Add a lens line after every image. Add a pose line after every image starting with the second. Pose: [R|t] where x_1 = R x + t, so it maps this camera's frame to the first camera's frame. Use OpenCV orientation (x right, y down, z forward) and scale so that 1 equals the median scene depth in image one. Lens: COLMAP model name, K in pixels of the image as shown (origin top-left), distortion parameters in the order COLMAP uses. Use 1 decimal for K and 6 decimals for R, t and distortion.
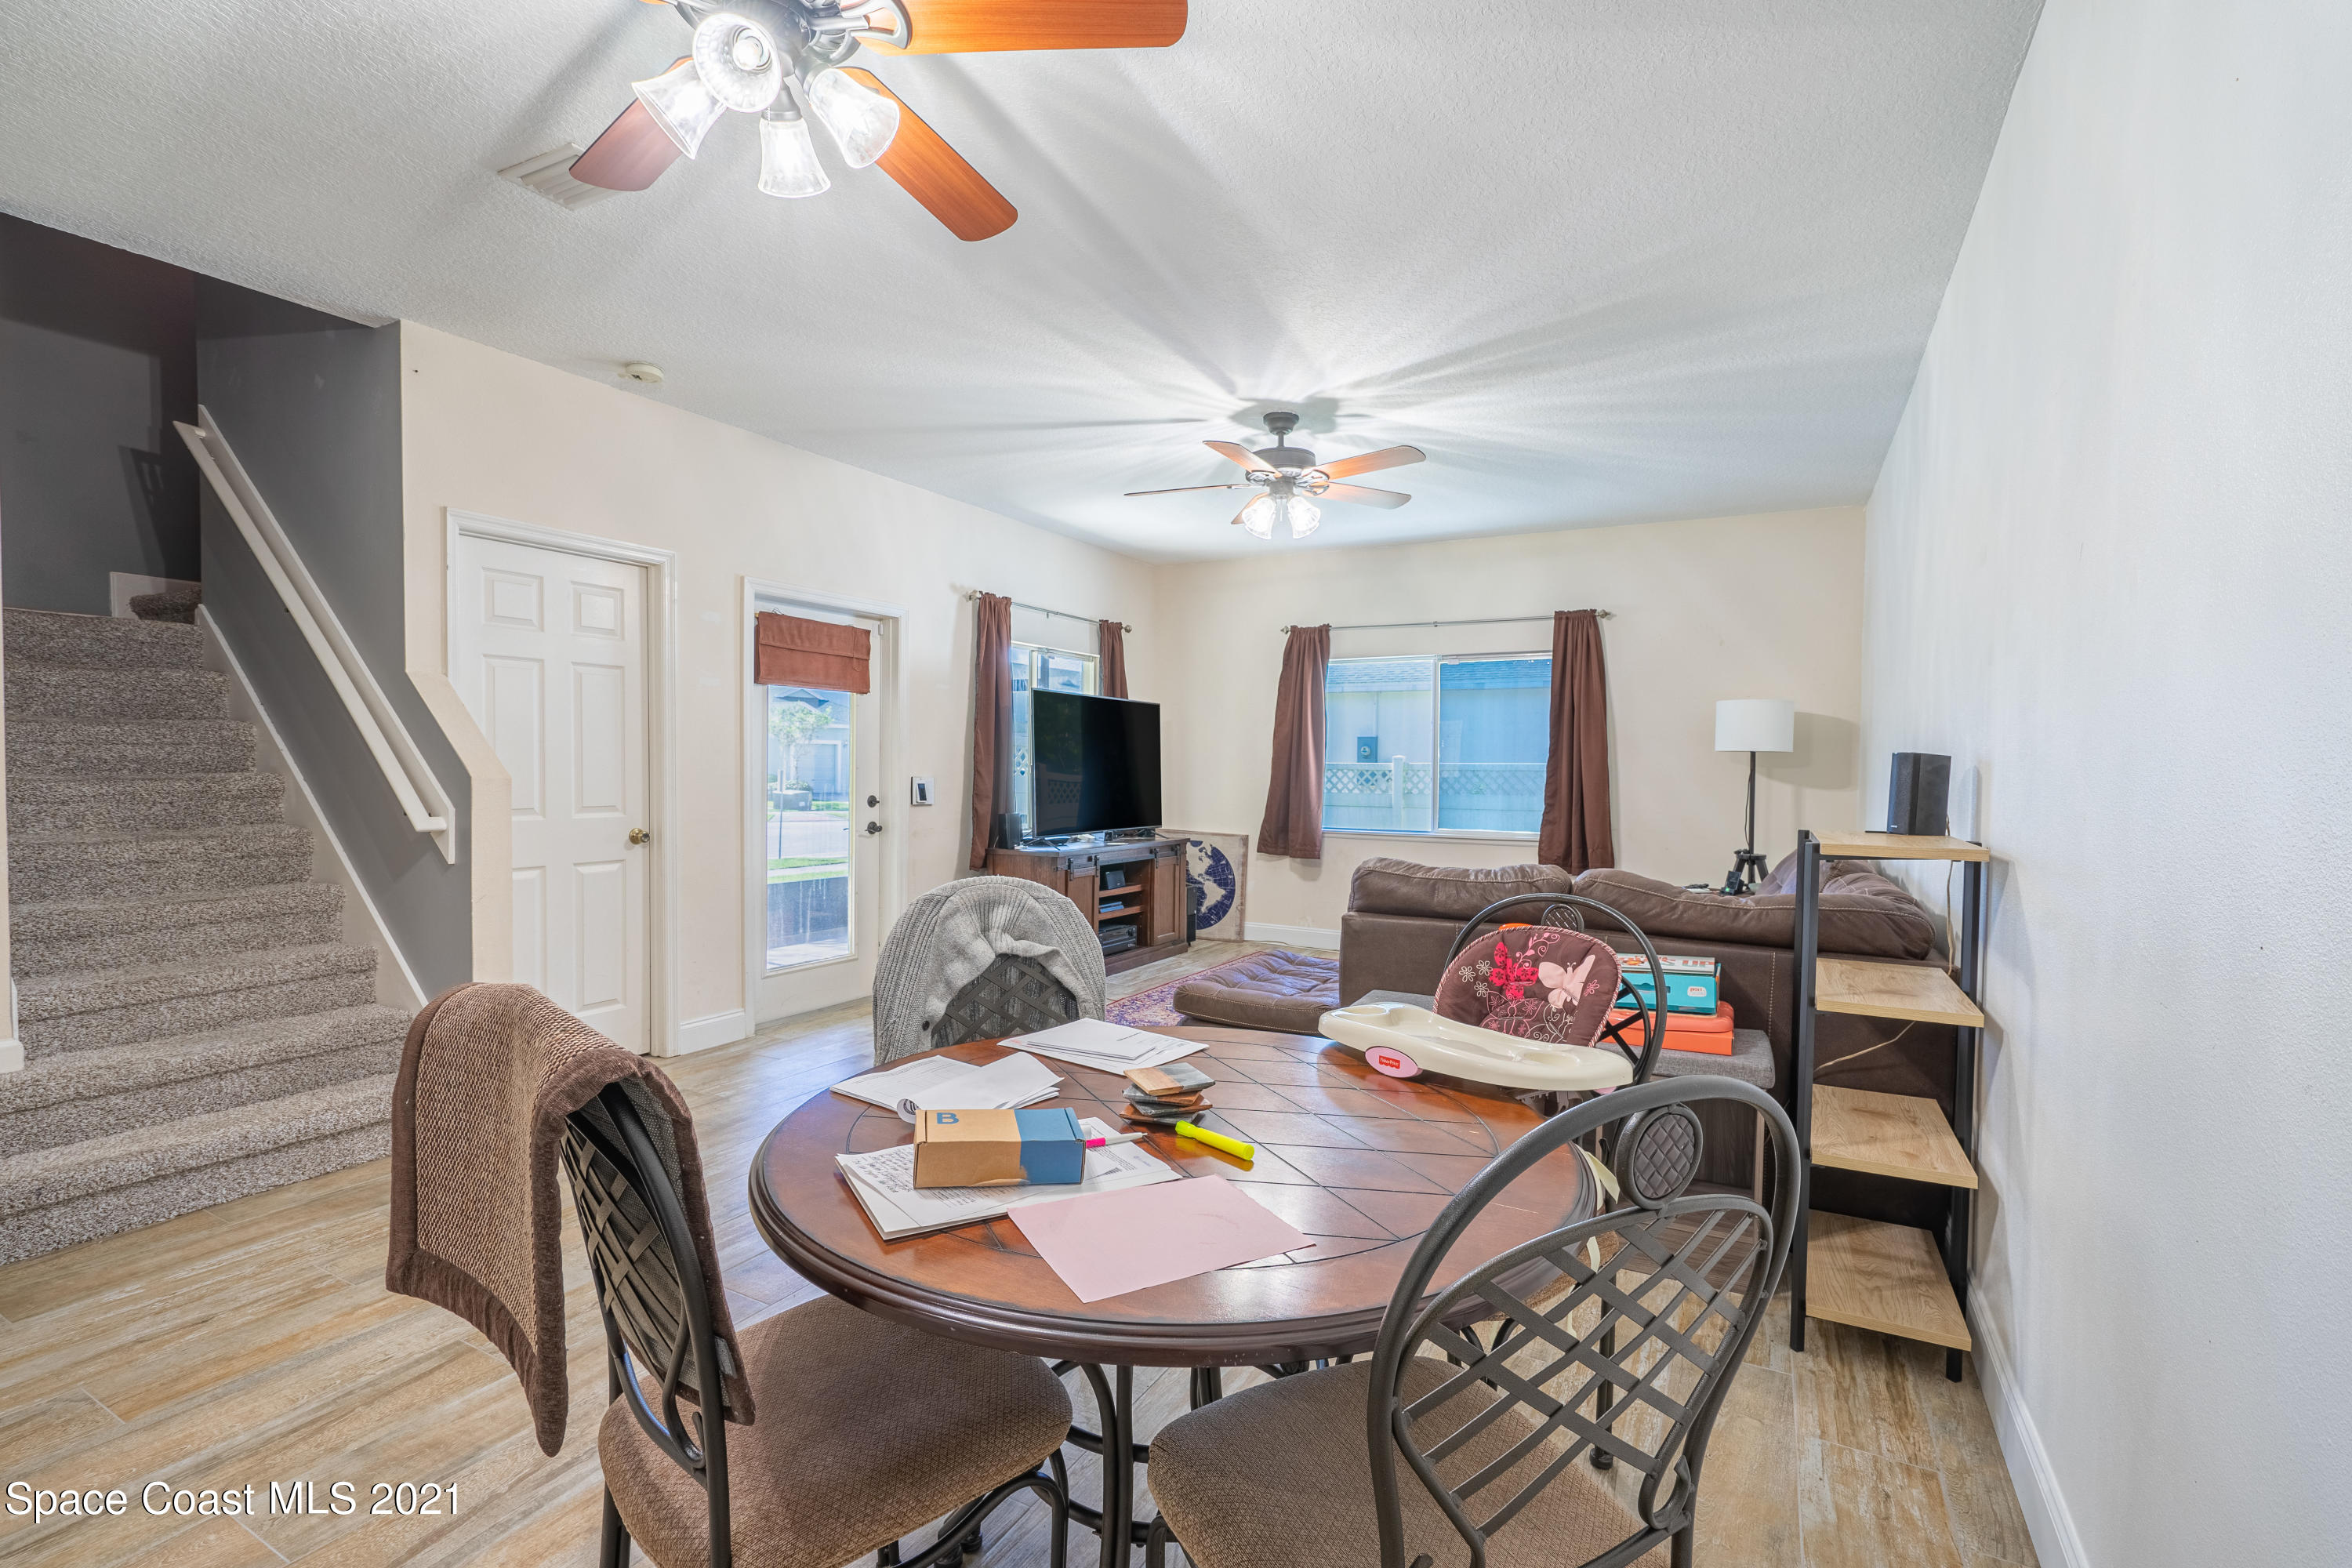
lens RADIAL K [[1055.1, 0, 1188.2], [0, 1055.1, 787.2], [0, 0, 1]] dist [-0.001368, 0.001621]
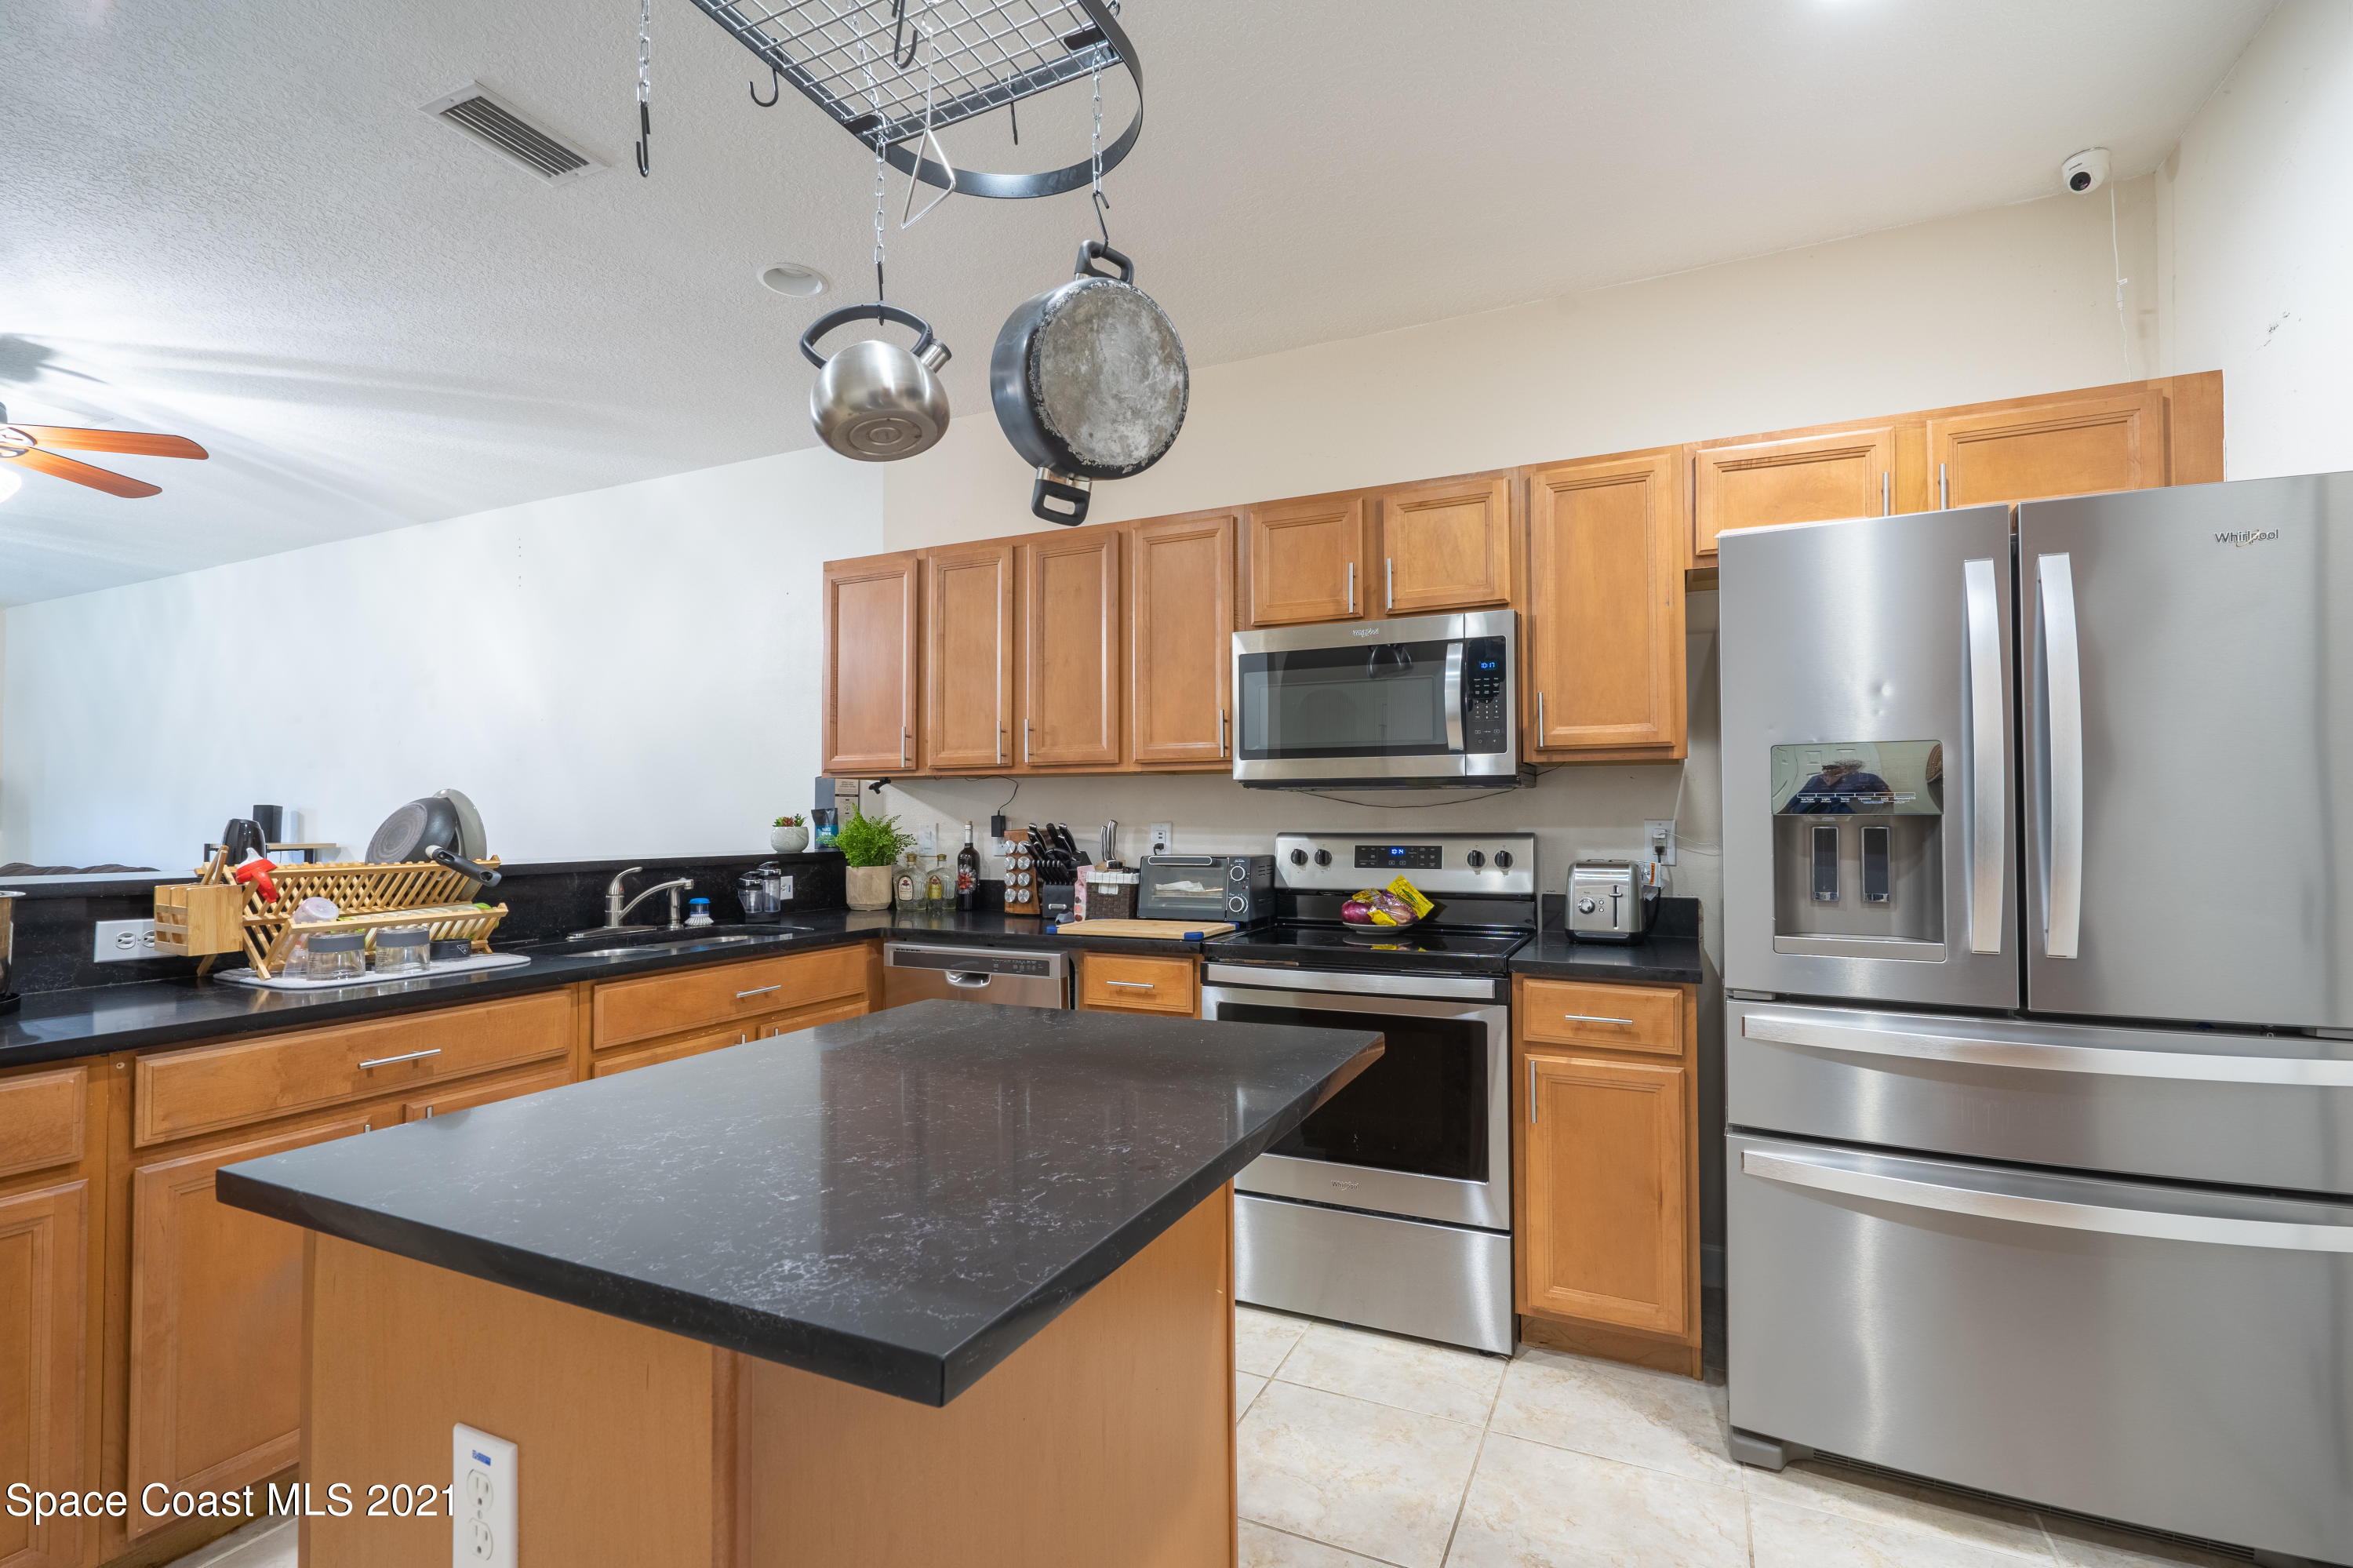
lens RADIAL K [[1055.6, 0, 1182.9], [0, 1055.6, 789.5], [0, 0, 1]] dist [-0.001368, 0.001621]
pose [[-0.067587, 0.018443, 0.997543, -0.748307], [0.024915, 0.999549, -0.016792, 0.008068], [-0.997402, 0.023719, -0.068016, -0.343754]]
